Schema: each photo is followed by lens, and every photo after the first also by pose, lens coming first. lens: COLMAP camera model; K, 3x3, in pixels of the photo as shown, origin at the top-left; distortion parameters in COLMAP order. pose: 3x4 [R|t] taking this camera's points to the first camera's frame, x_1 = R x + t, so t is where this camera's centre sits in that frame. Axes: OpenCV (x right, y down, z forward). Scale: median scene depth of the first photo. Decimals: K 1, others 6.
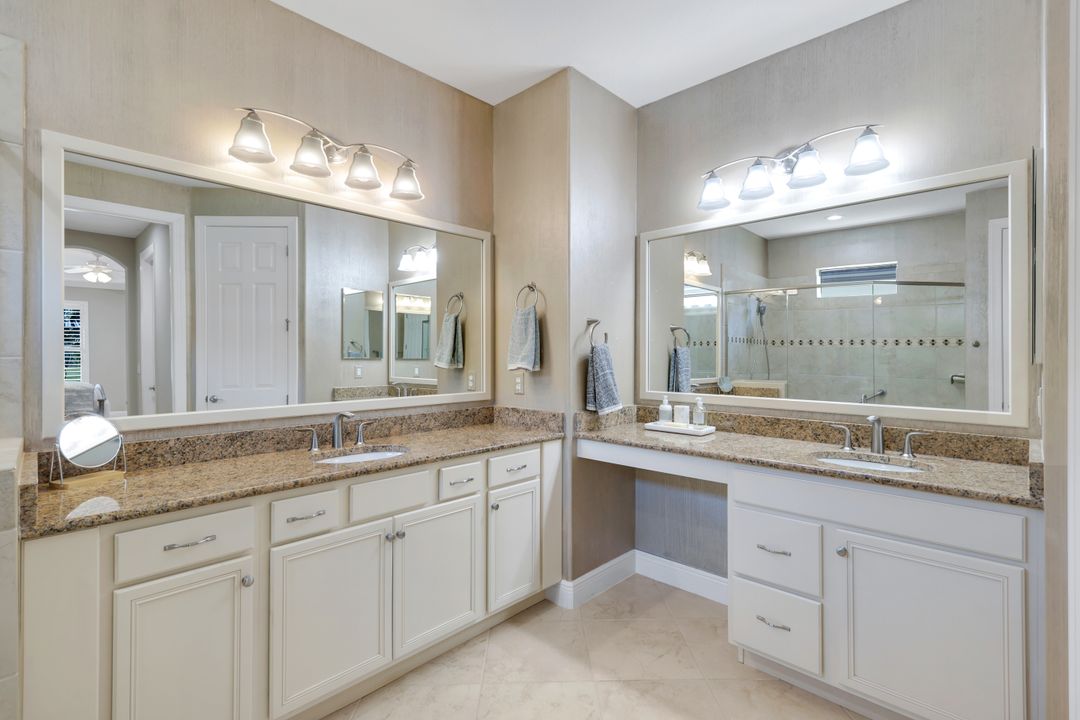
lens RADIAL K [[500.3, 0, 538.5], [0, 500.3, 356.8], [0, 0, 1]] dist [0.004362, 0.000186]
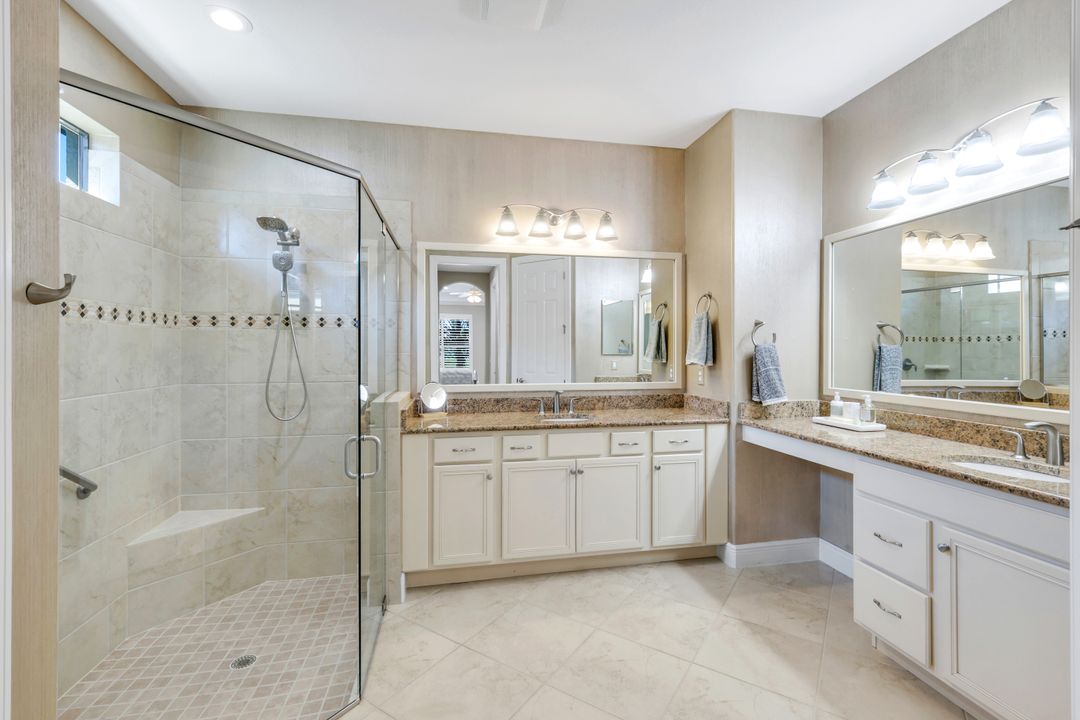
lens RADIAL K [[500.3, 0, 543.7], [0, 500.3, 352.9], [0, 0, 1]] dist [0.004362, 0.000186]
pose [[0.810511, 0.004502, -0.585706, 0.427291], [-0.002857, 0.999989, 0.003733, -0.007490], [0.585717, -0.001352, 0.810515, -0.240361]]
